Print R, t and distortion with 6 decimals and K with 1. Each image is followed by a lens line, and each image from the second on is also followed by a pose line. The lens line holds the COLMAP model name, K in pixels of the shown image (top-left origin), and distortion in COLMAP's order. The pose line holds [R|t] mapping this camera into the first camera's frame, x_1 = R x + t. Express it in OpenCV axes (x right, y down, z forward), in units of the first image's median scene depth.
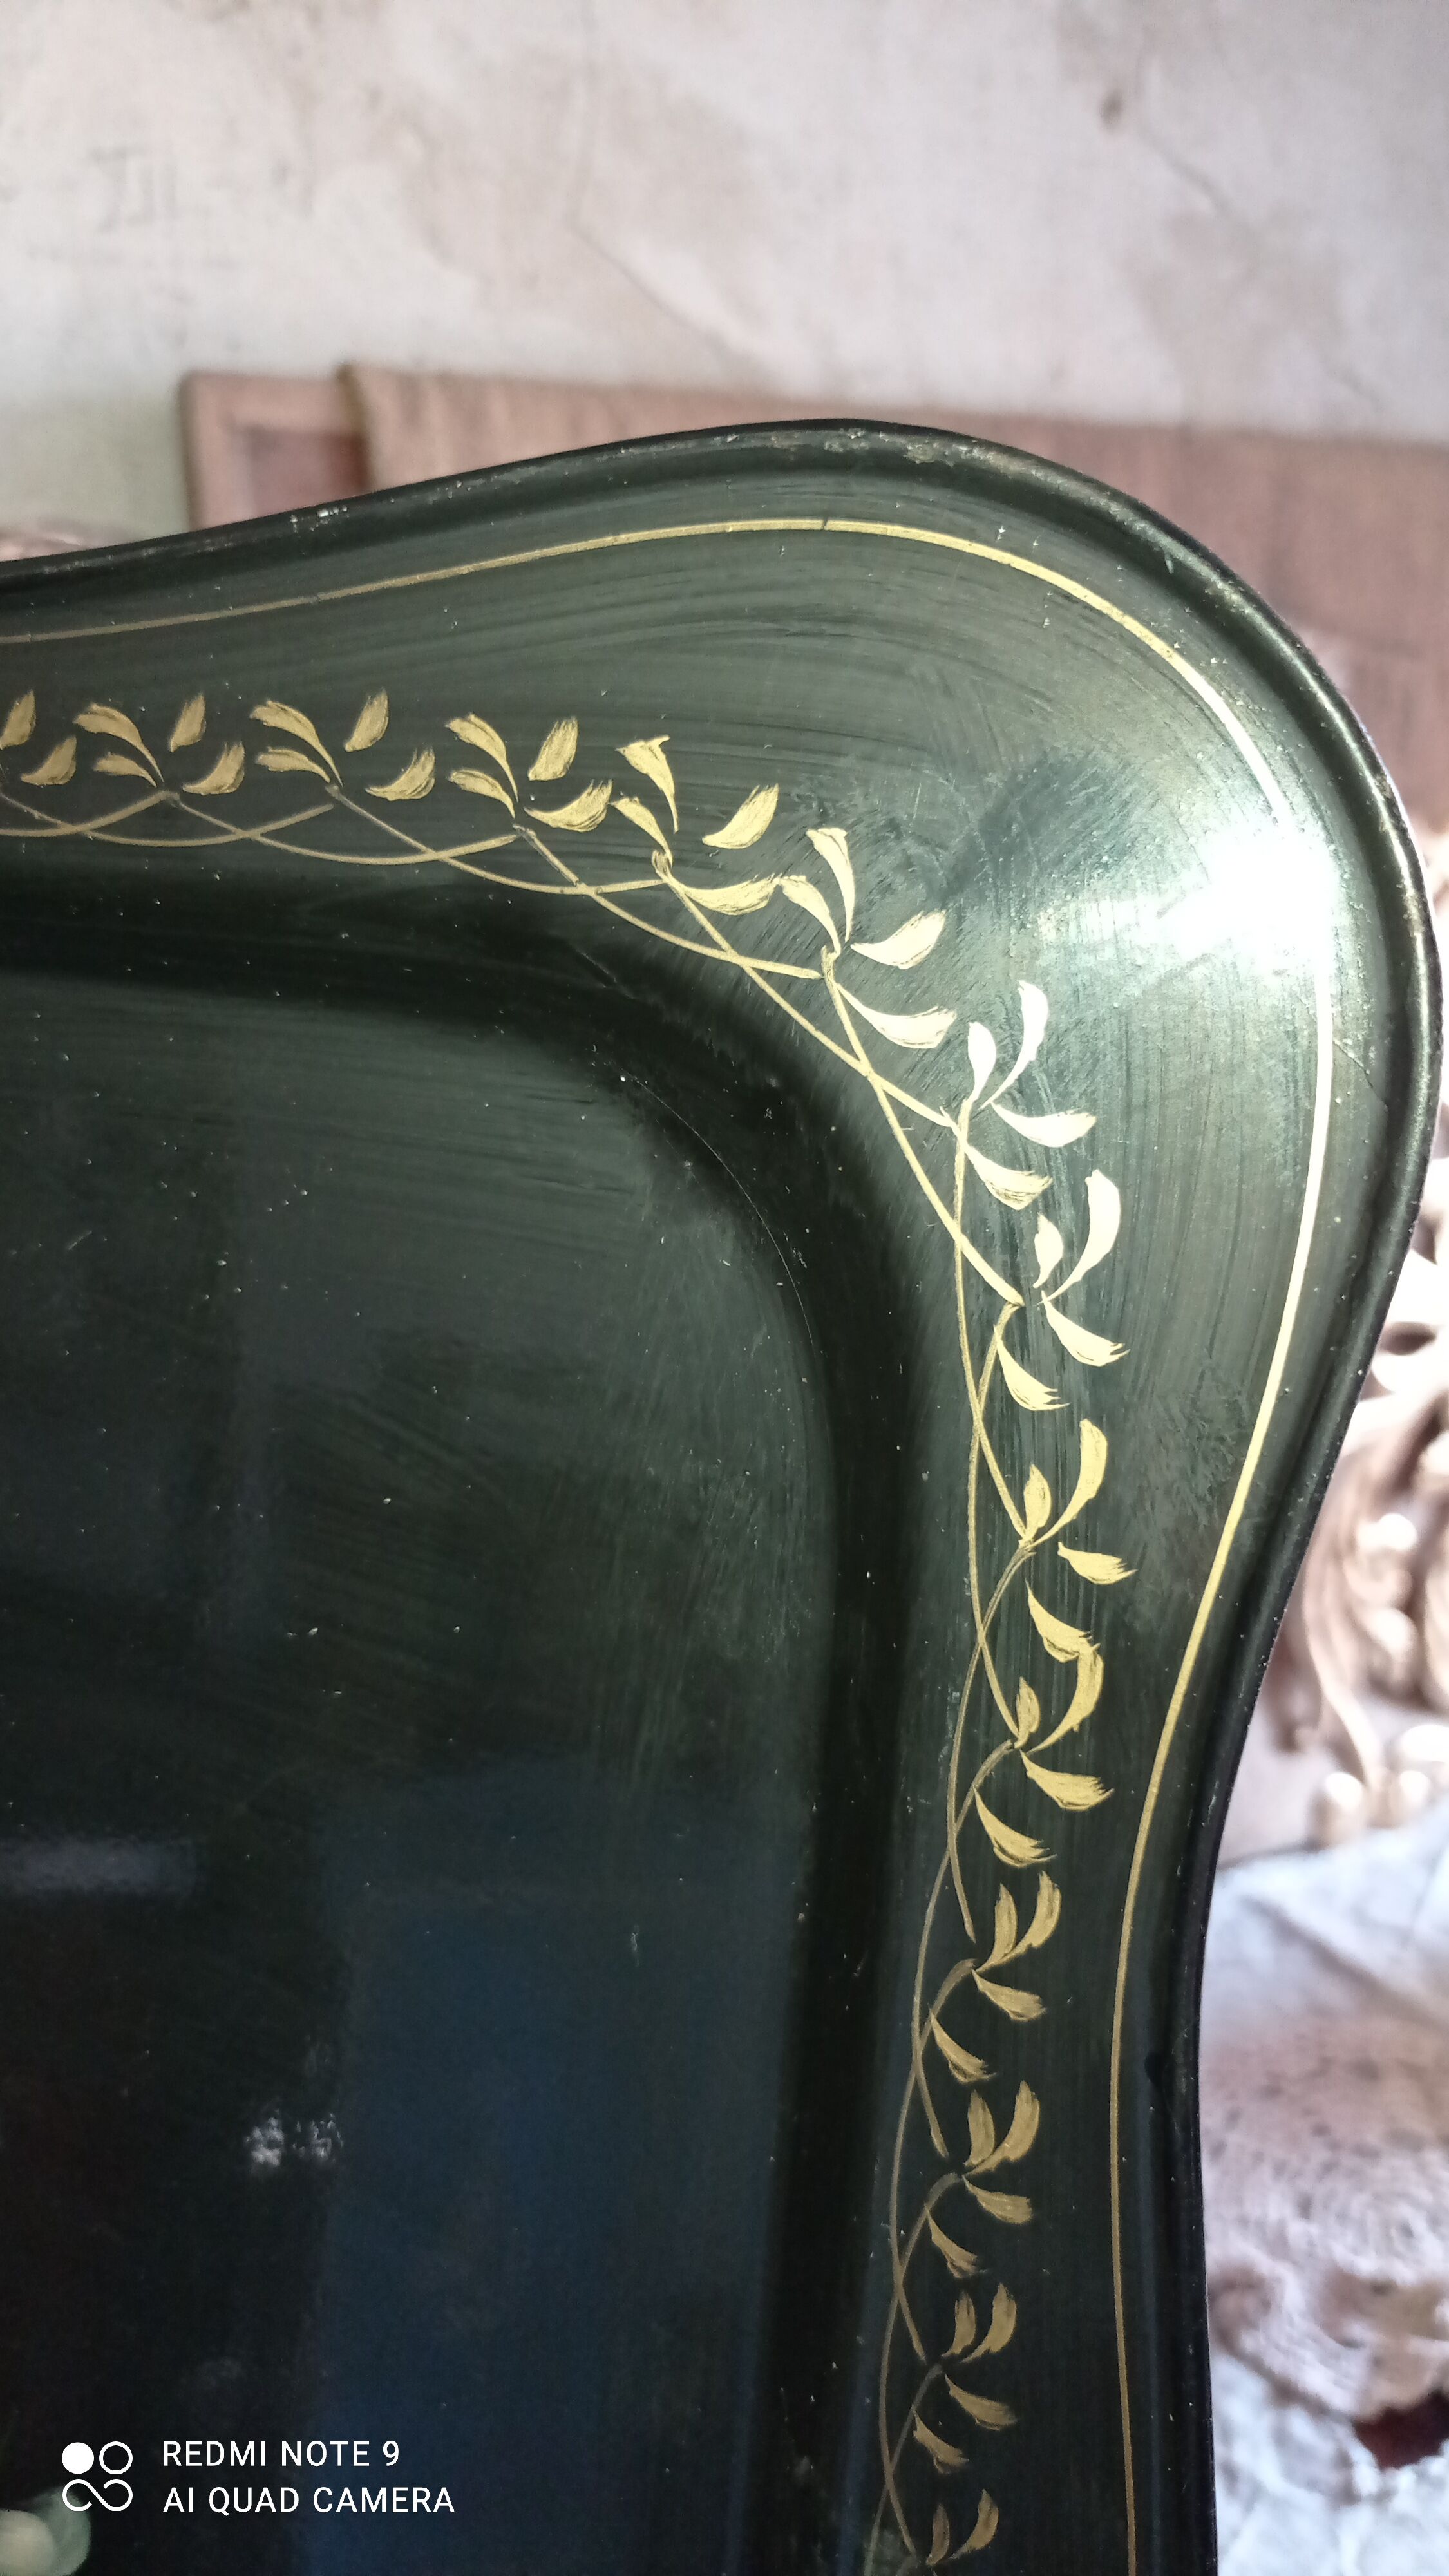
lens RADIAL K [[2017.4, 0, 772.2], [0, 2017.4, 1269.9], [0, 0, 1]] dist [0.003359, -0.017483]
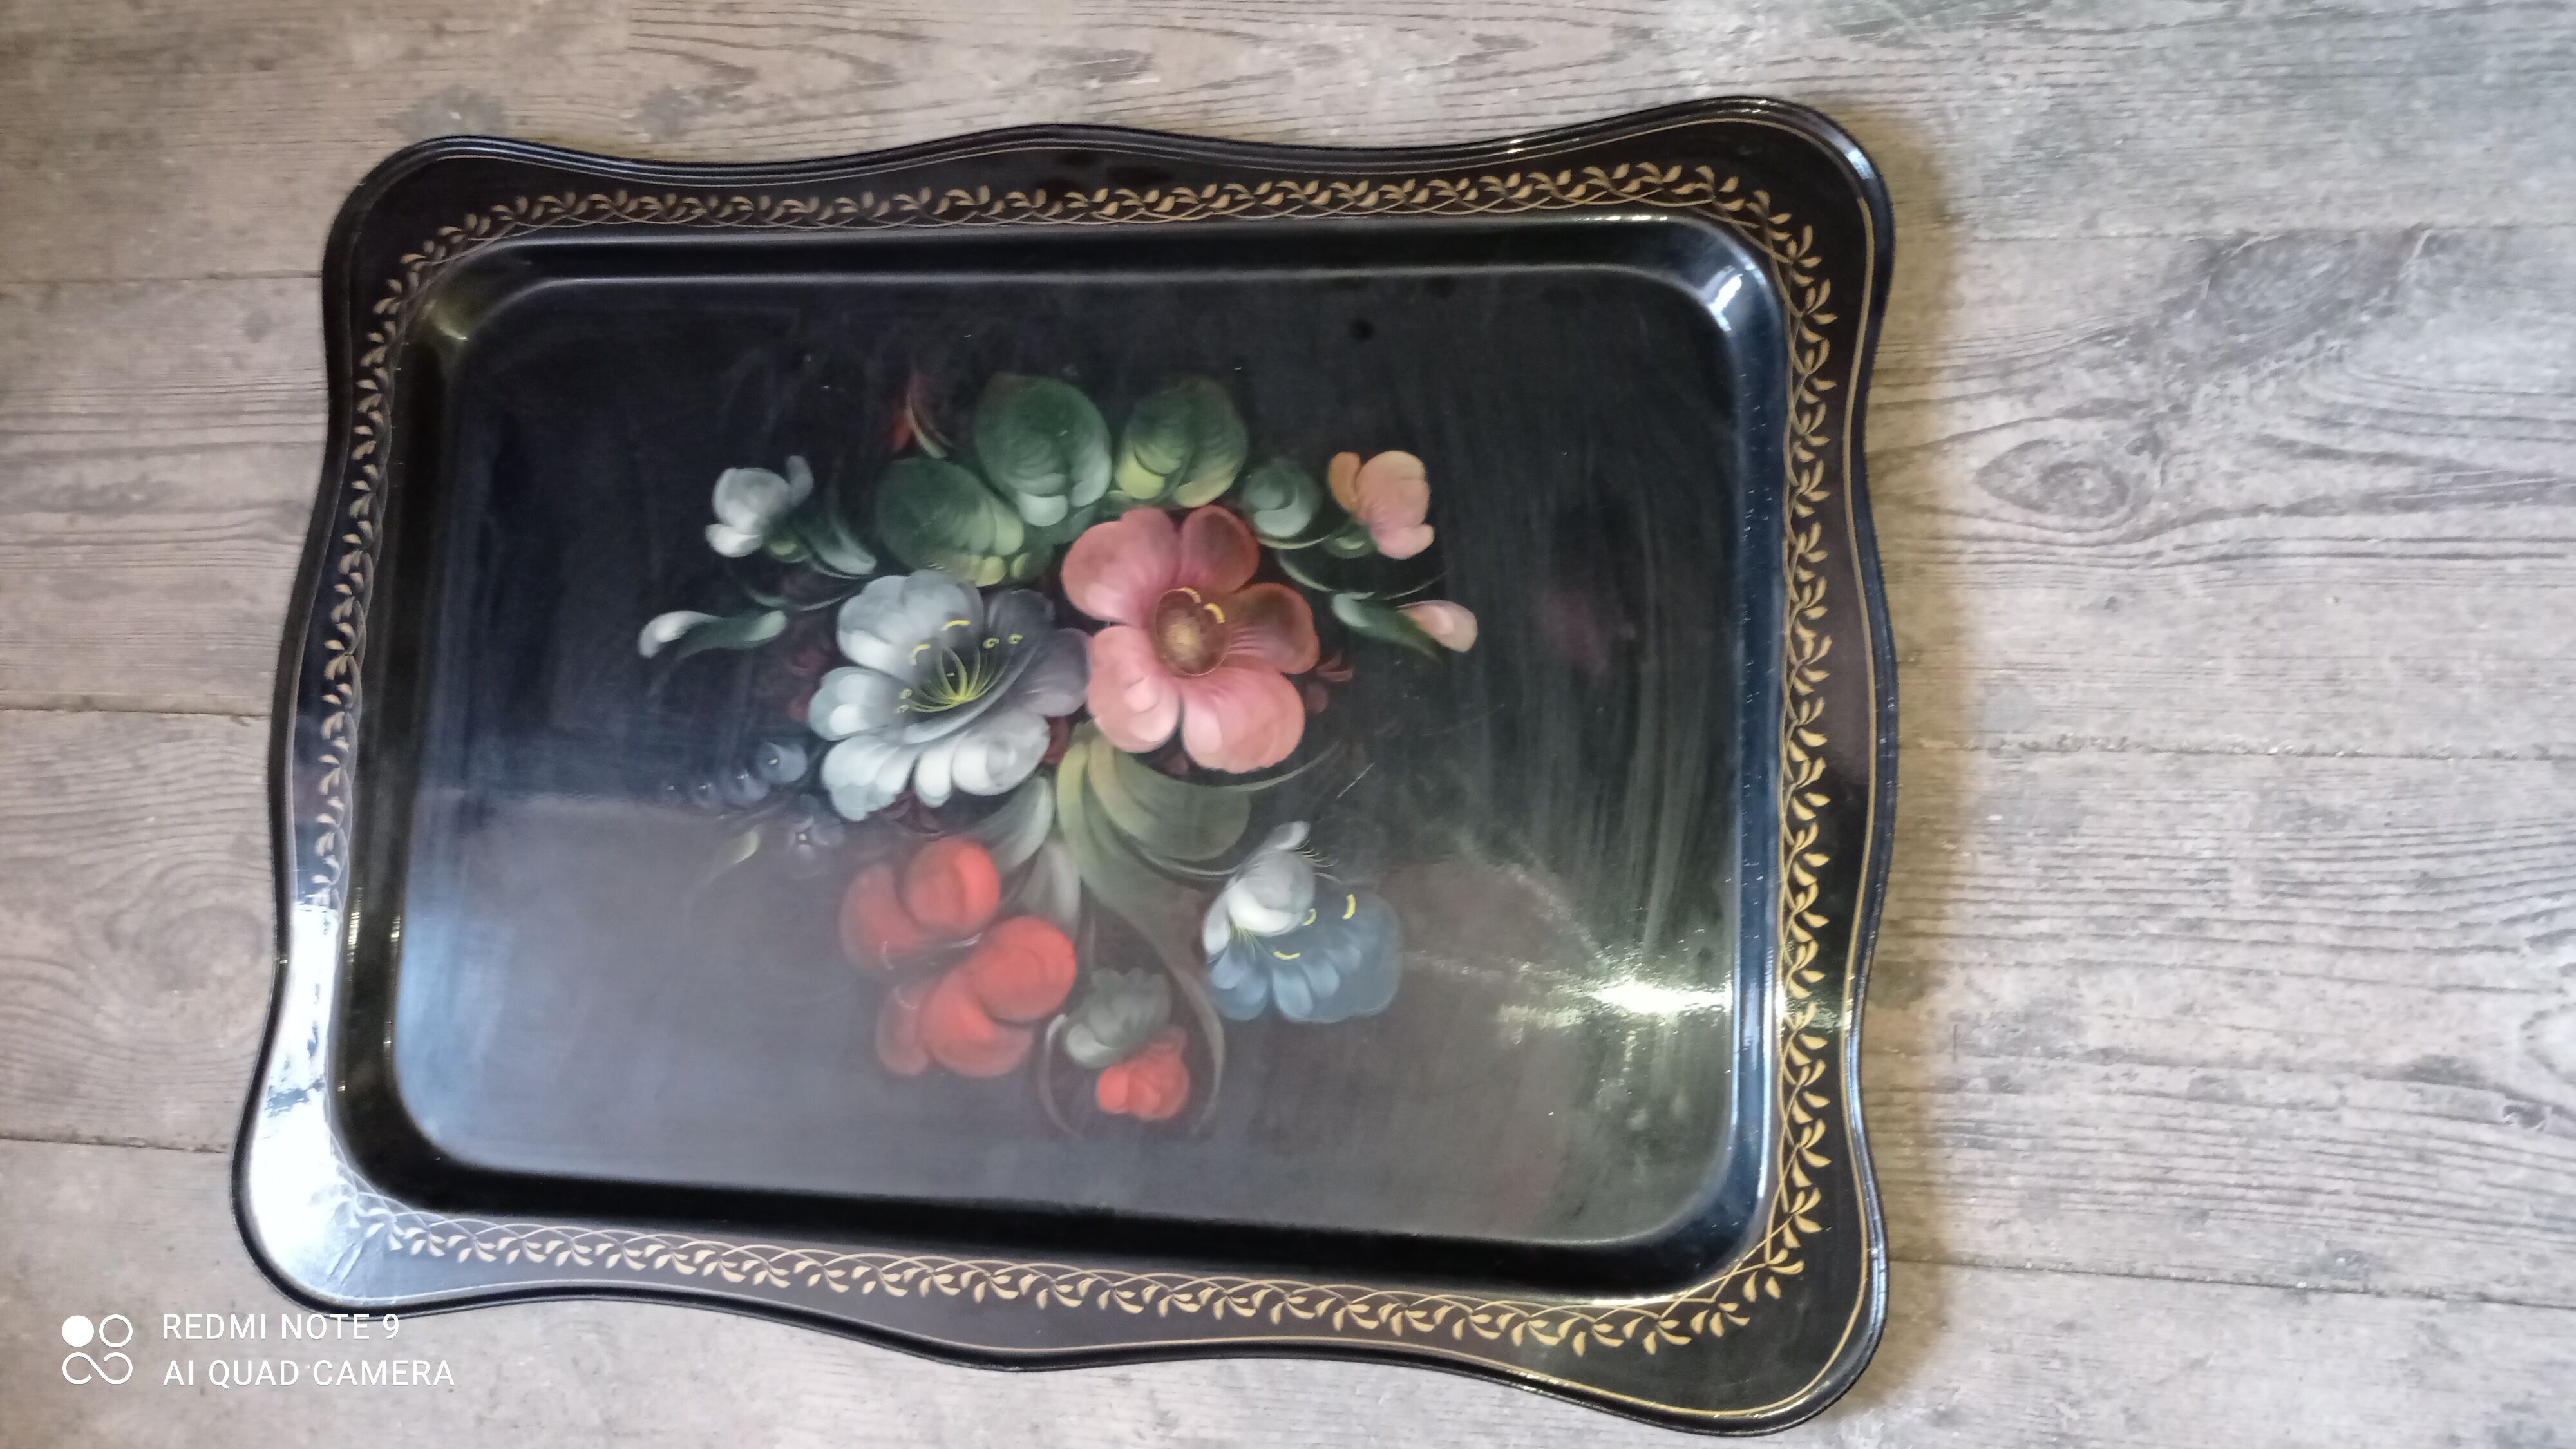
lens RADIAL K [[2017.4, 0, 1195.5], [0, 2017.4, 723.4], [0, 0, 1]] dist [0.003359, -0.017483]
pose [[-0.864821, 0.092613, 0.493464, -3.407977], [-0.120330, -0.992428, -0.024626, 0.668959], [0.487447, -0.080676, 0.869417, -1.604664]]
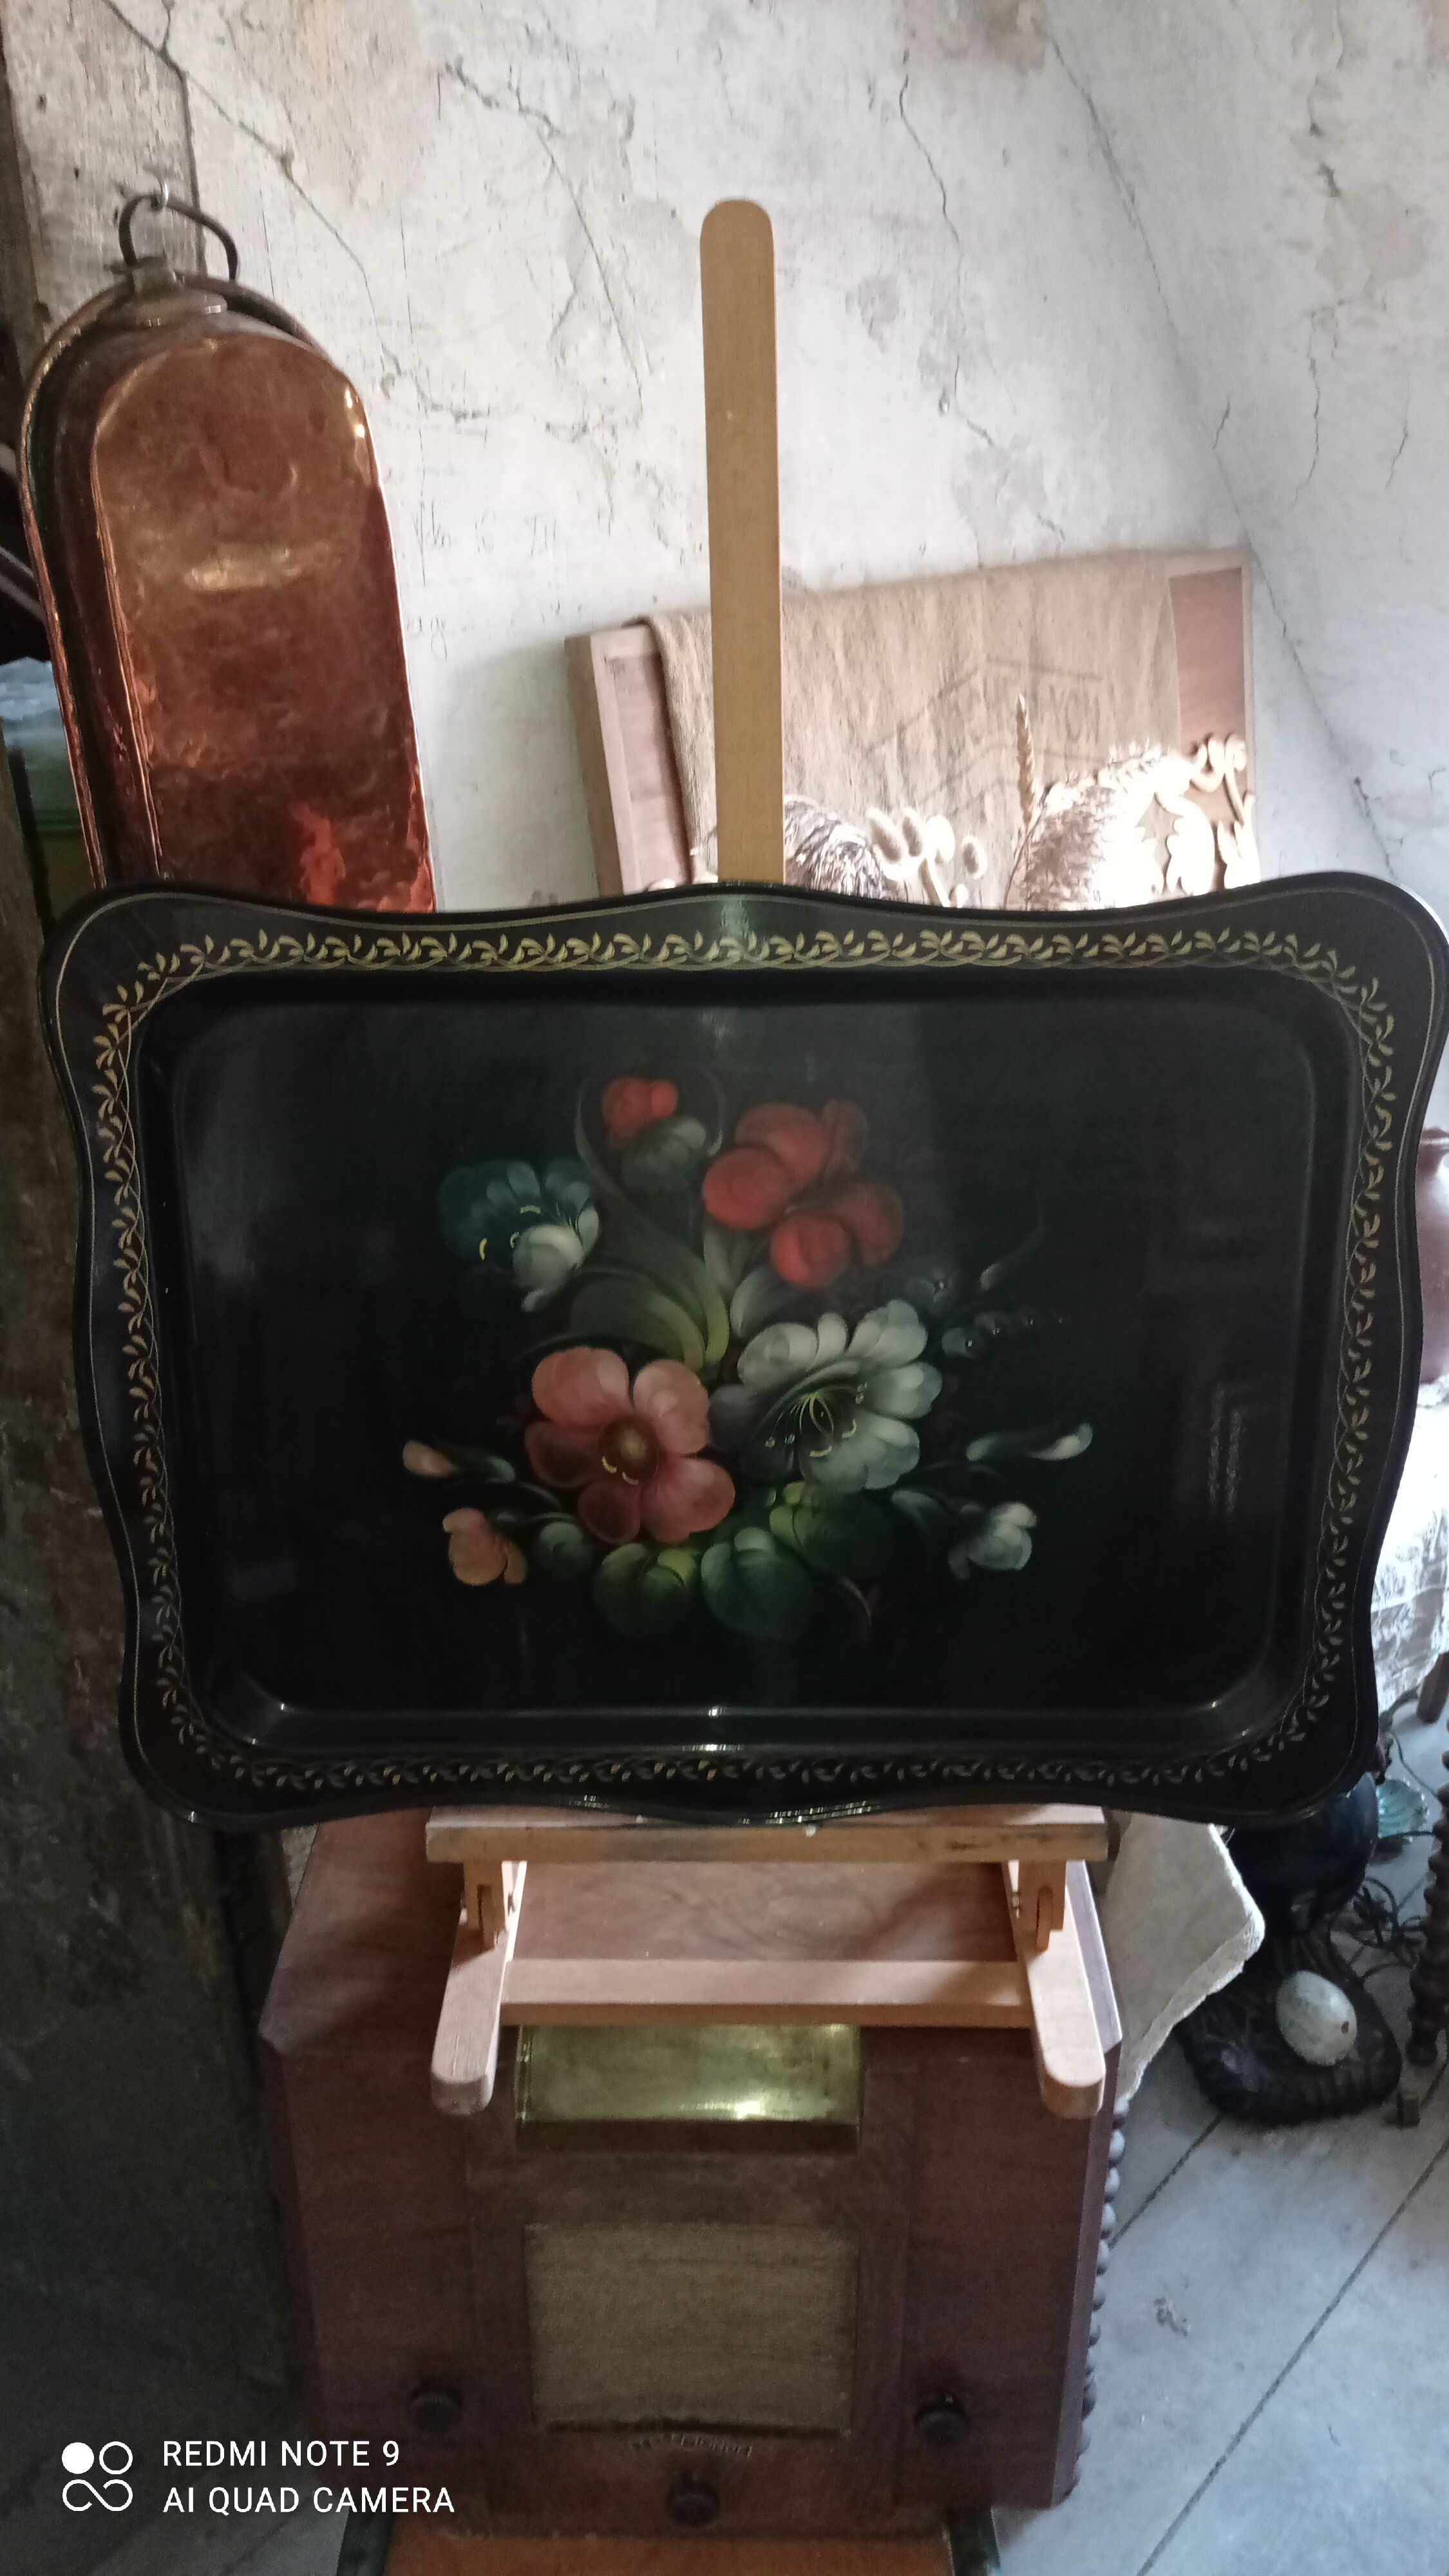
lens RADIAL K [[2017.4, 0, 796.6], [0, 2017.4, 1291.2], [0, 0, 1]] dist [0.003359, -0.017483]
pose [[0.939181, -0.173208, 0.296542, -2.518456], [0.138002, 0.981056, 0.135960, -0.232965], [-0.314473, -0.086768, 0.945292, -2.957891]]
